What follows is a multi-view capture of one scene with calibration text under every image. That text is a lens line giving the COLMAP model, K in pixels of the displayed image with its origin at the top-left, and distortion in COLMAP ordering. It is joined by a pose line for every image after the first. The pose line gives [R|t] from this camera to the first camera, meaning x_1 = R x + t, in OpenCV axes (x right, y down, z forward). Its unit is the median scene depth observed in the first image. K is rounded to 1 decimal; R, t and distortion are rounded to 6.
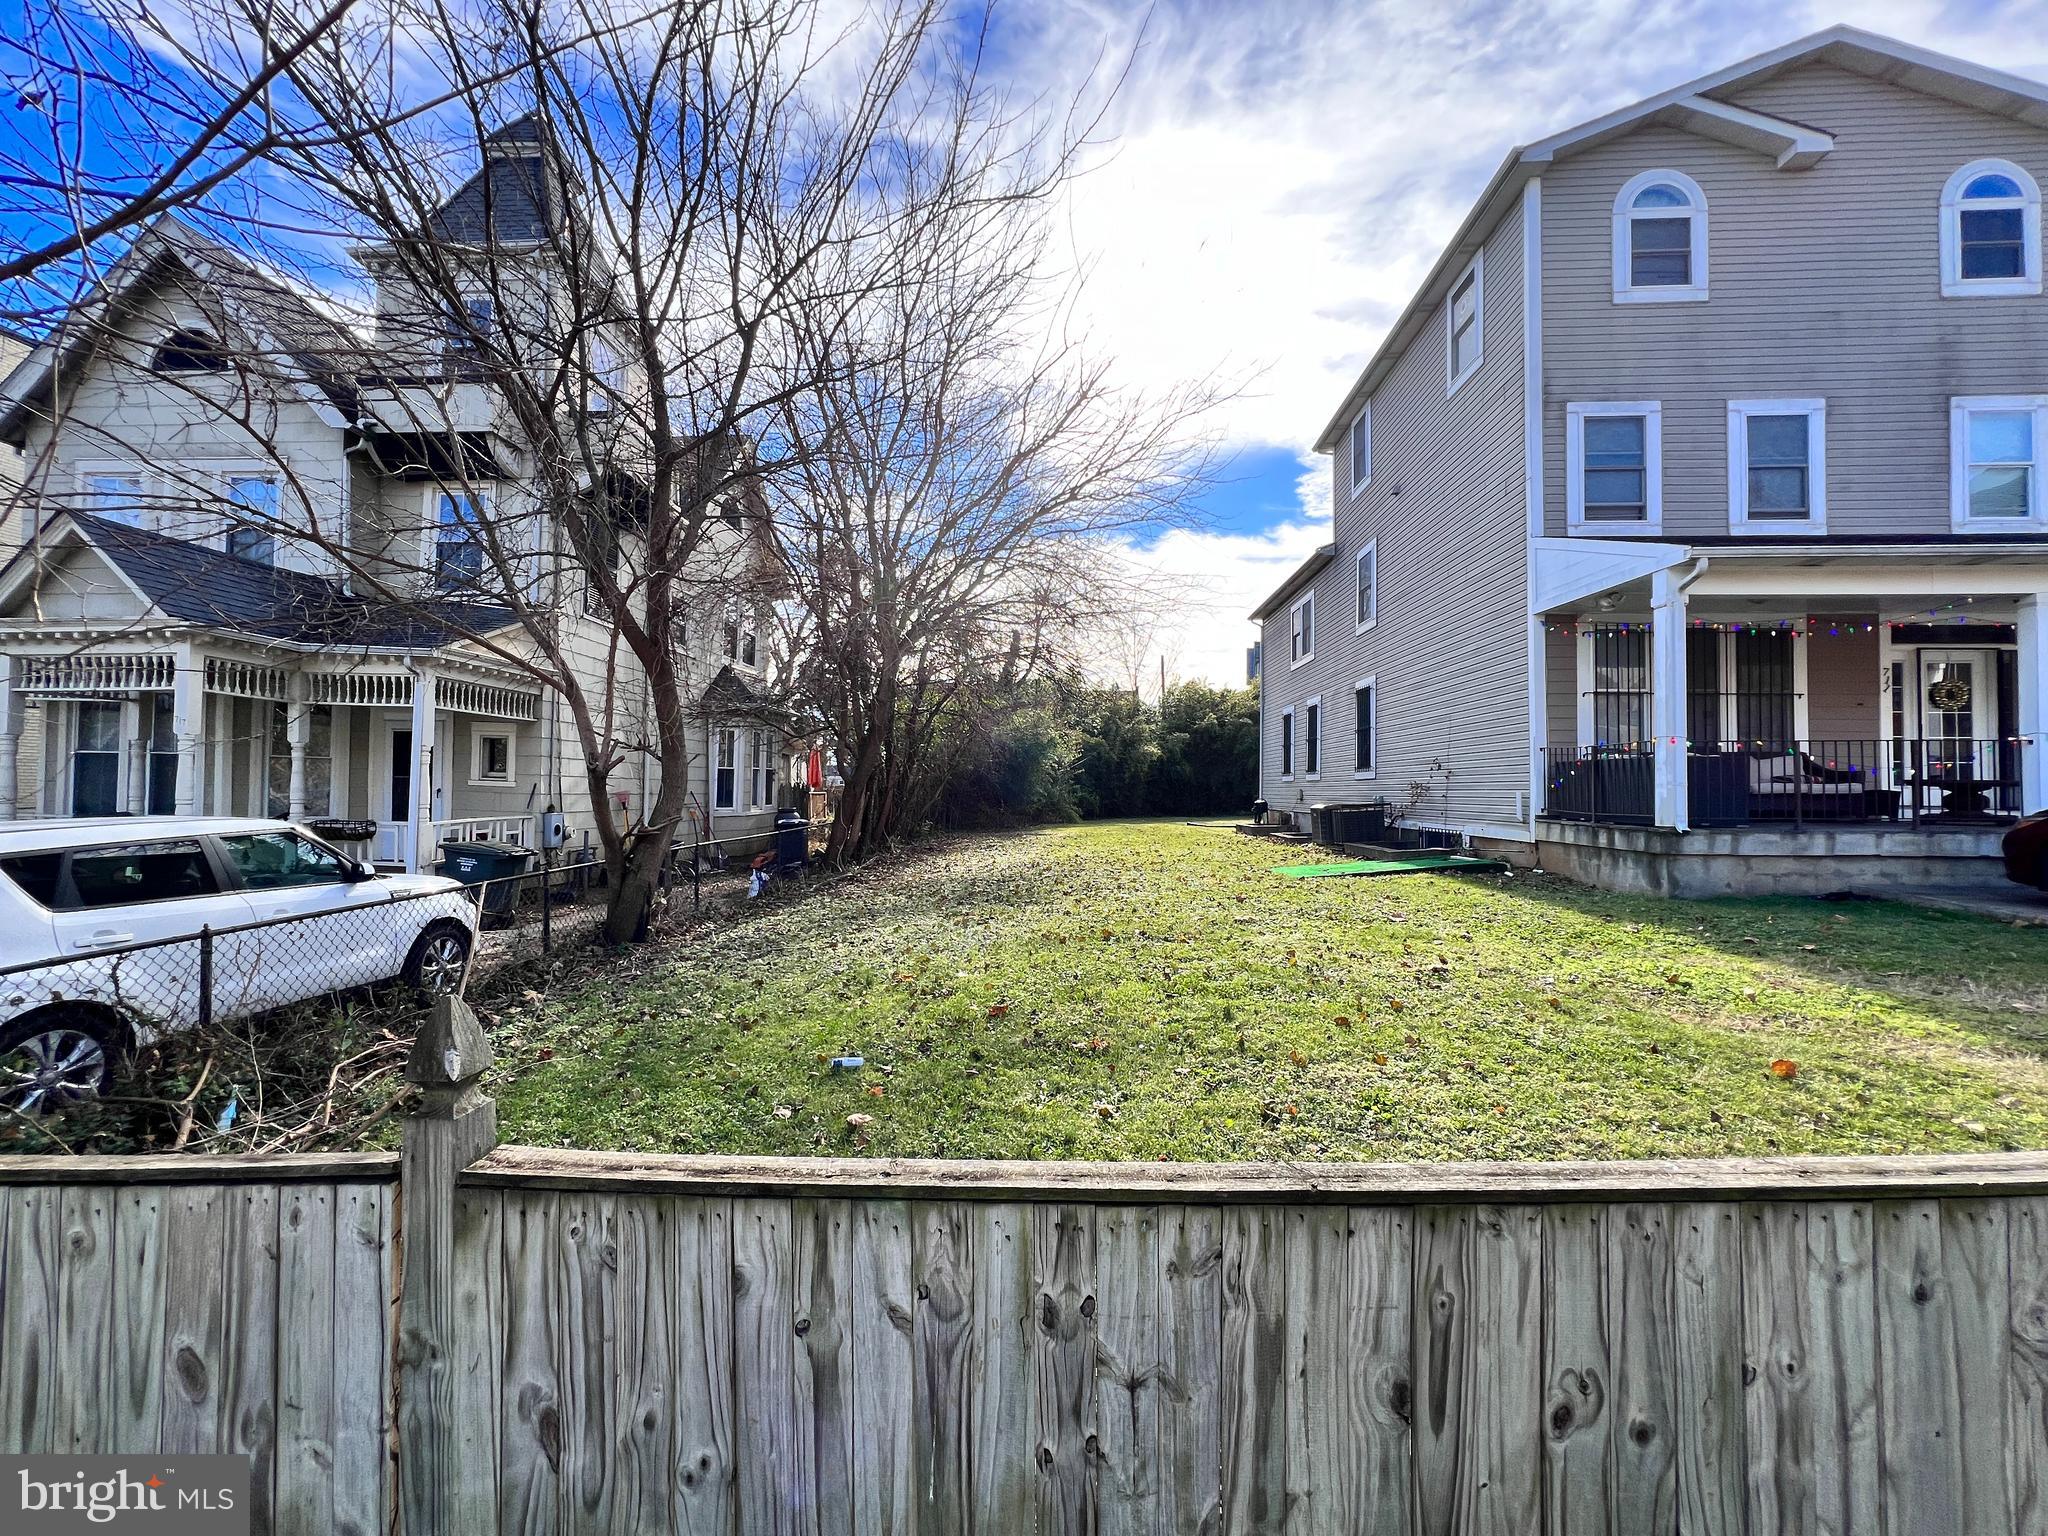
lens RADIAL K [[818.7, 0, 1022.9], [0, 818.7, 769.8], [0, 0, 1]] dist [-0.000996, 0.000793]
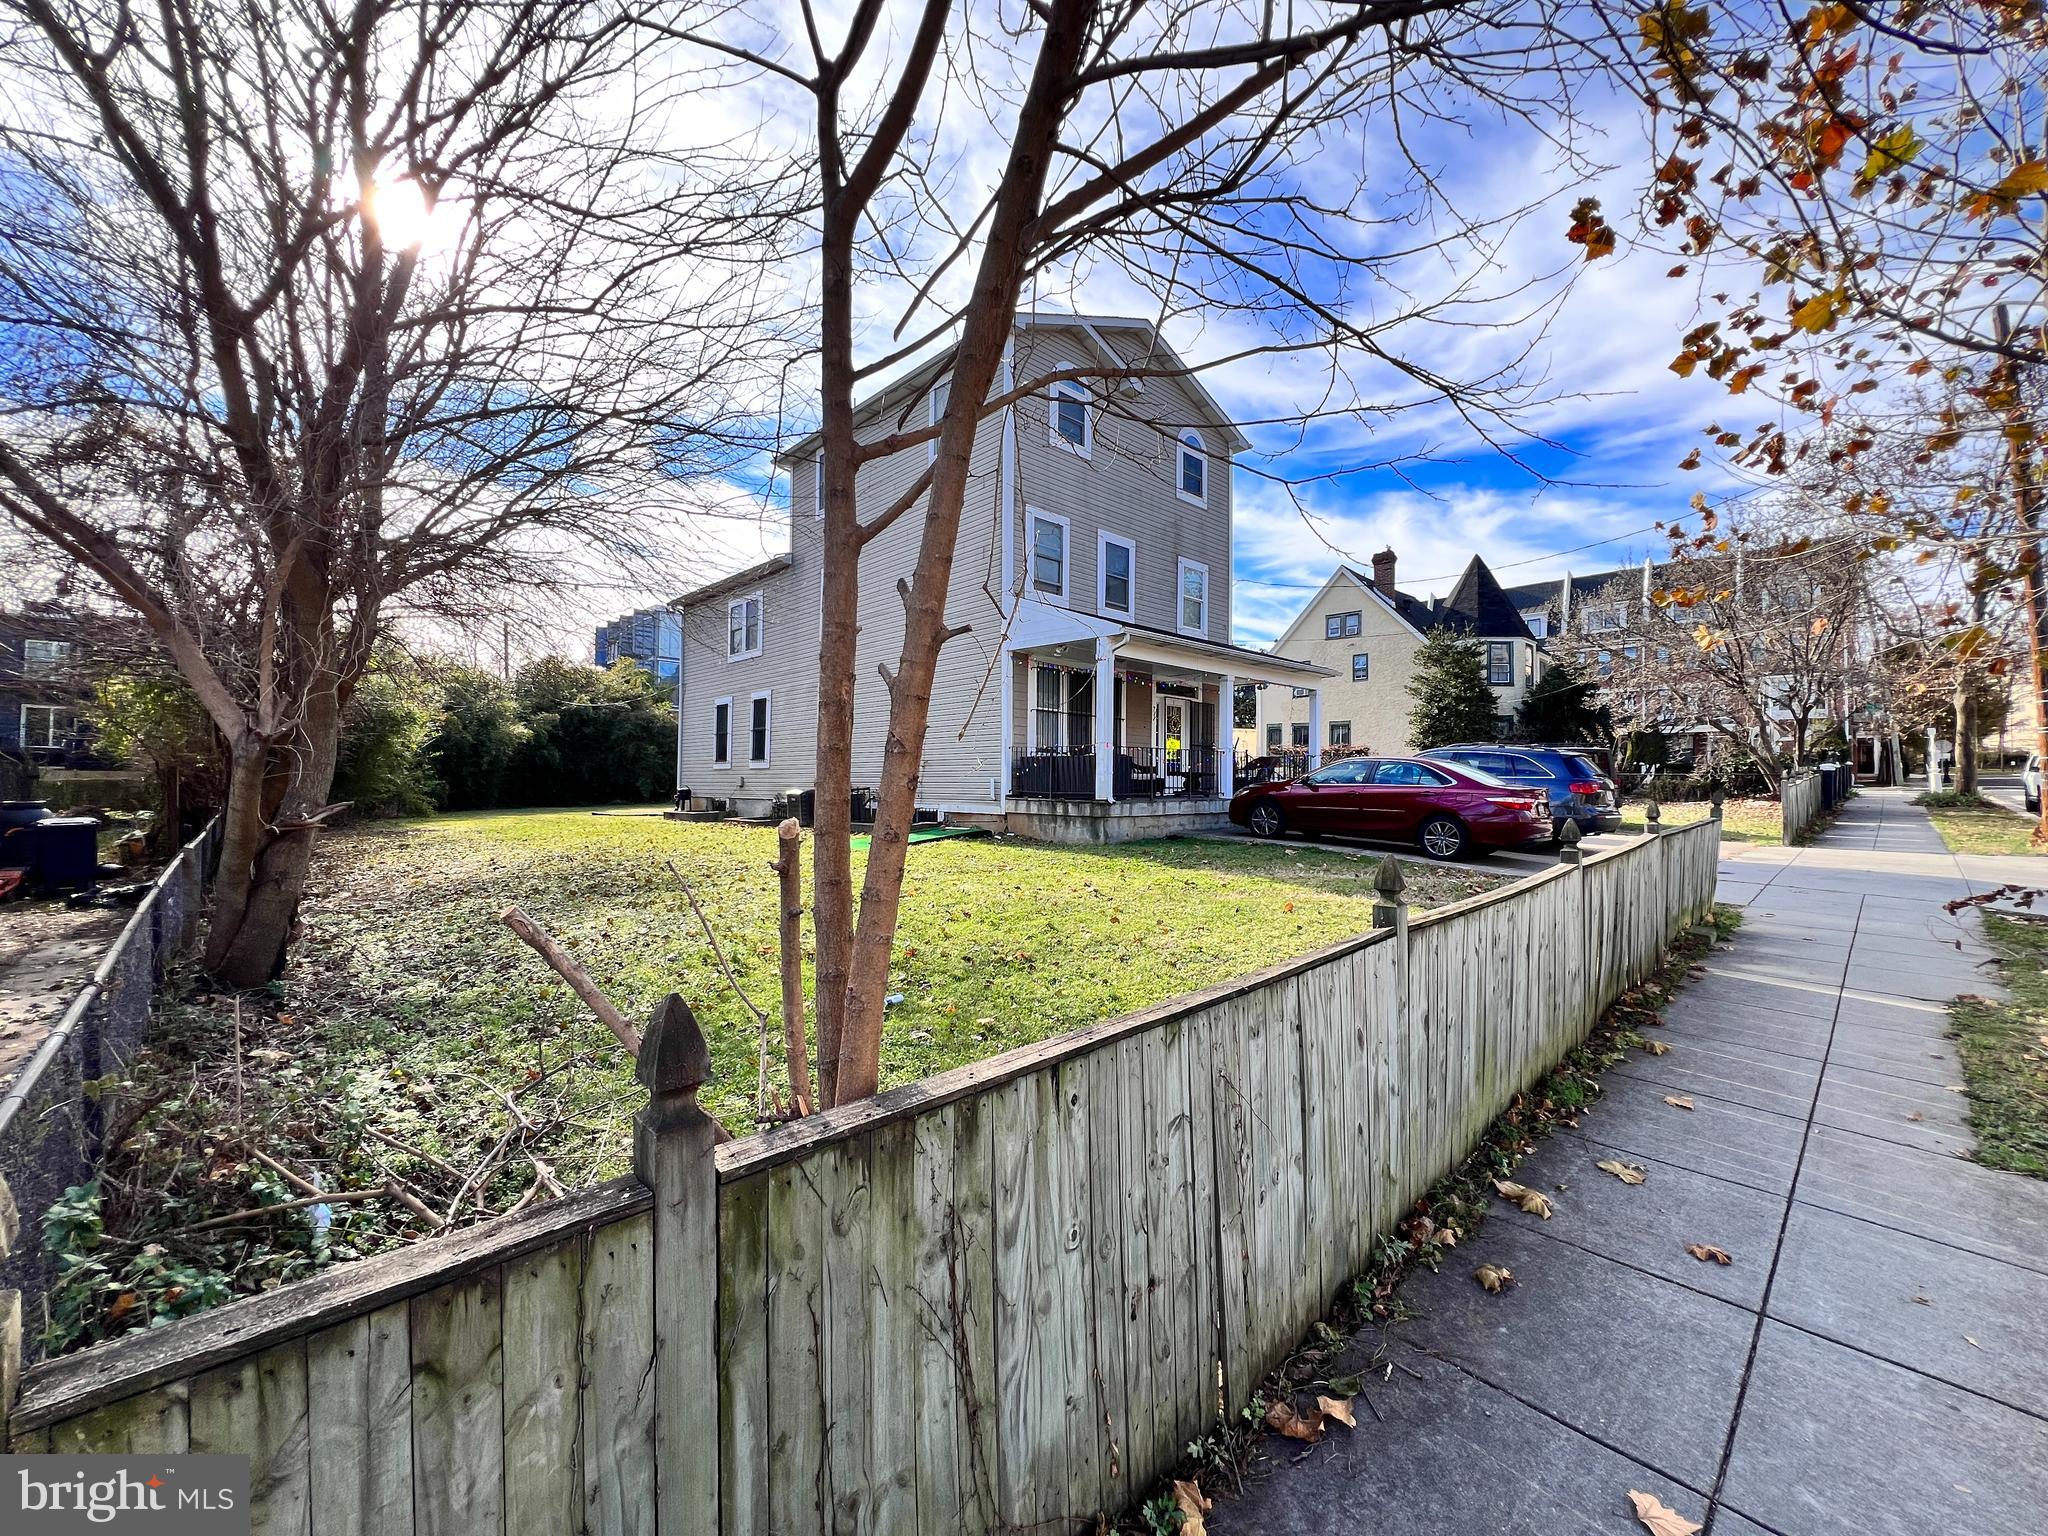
lens RADIAL K [[818.7, 0, 1026.7], [0, 818.7, 771.9], [0, 0, 1]] dist [-0.000996, 0.000793]
pose [[0.683330, 0.010519, 0.730034, -0.371623], [-0.021495, 0.999753, 0.005715, 0.007953], [-0.729793, -0.019597, 0.683387, 0.021993]]
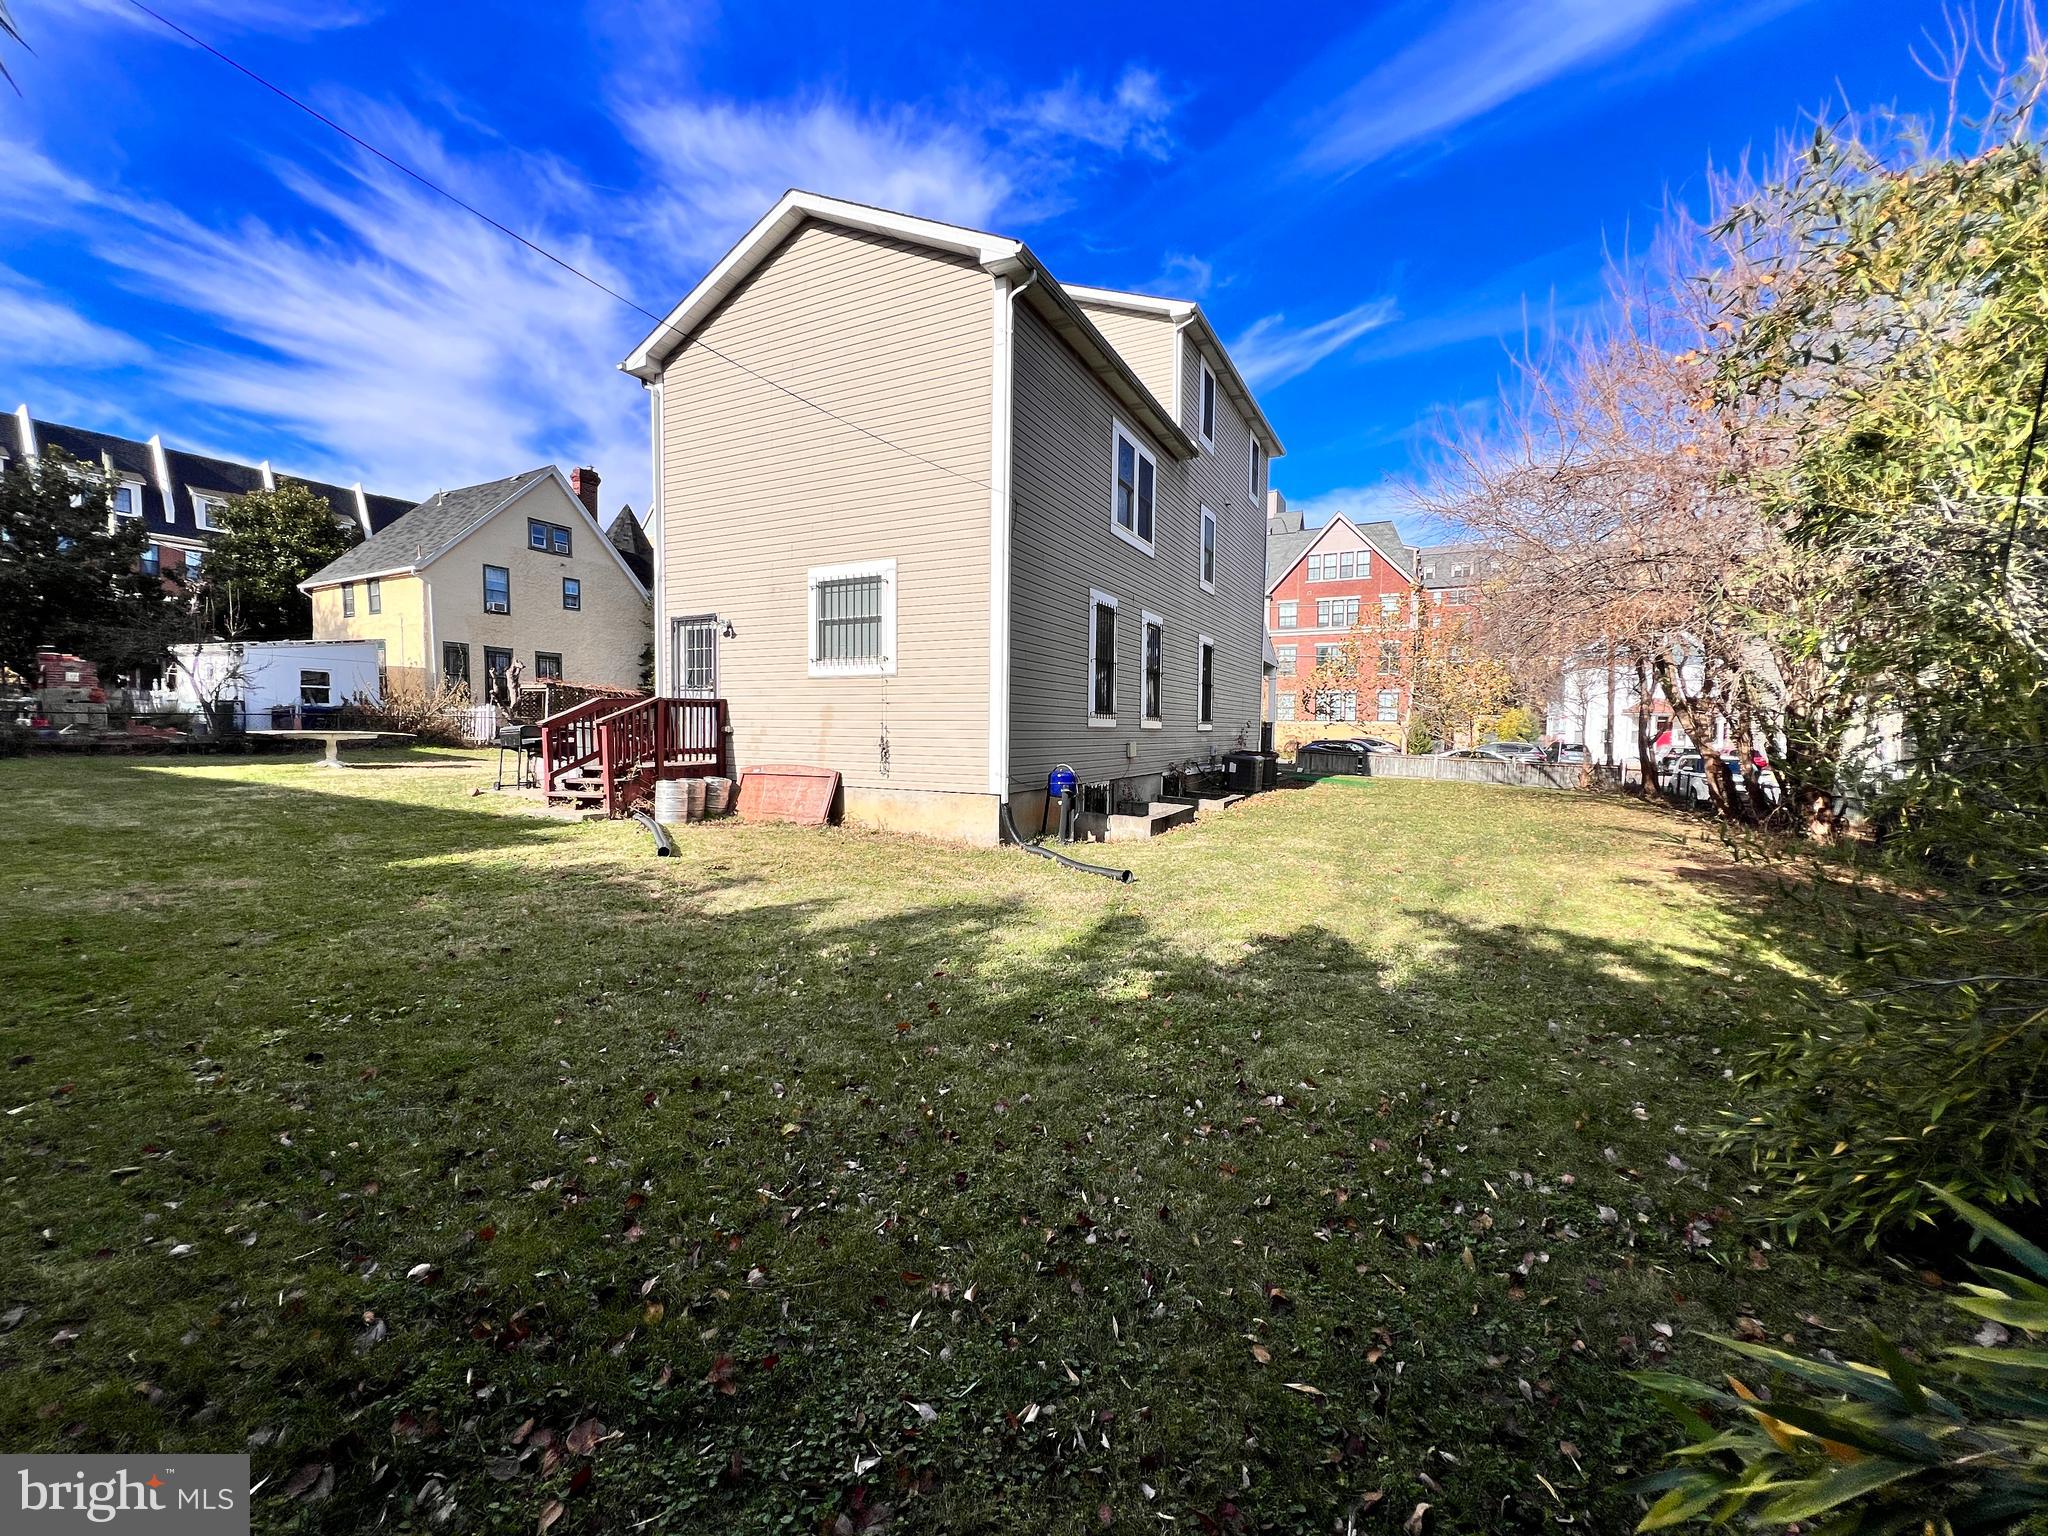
lens RADIAL K [[818.7, 0, 1025.5], [0, 818.7, 761.5], [0, 0, 1]] dist [-0.000996, 0.000793]
pose [[-0.914606, -0.035893, 0.402749, 0.312335], [-0.030575, 0.999340, 0.019628, 0.060983], [-0.403188, 0.005638, -0.915100, 3.351003]]
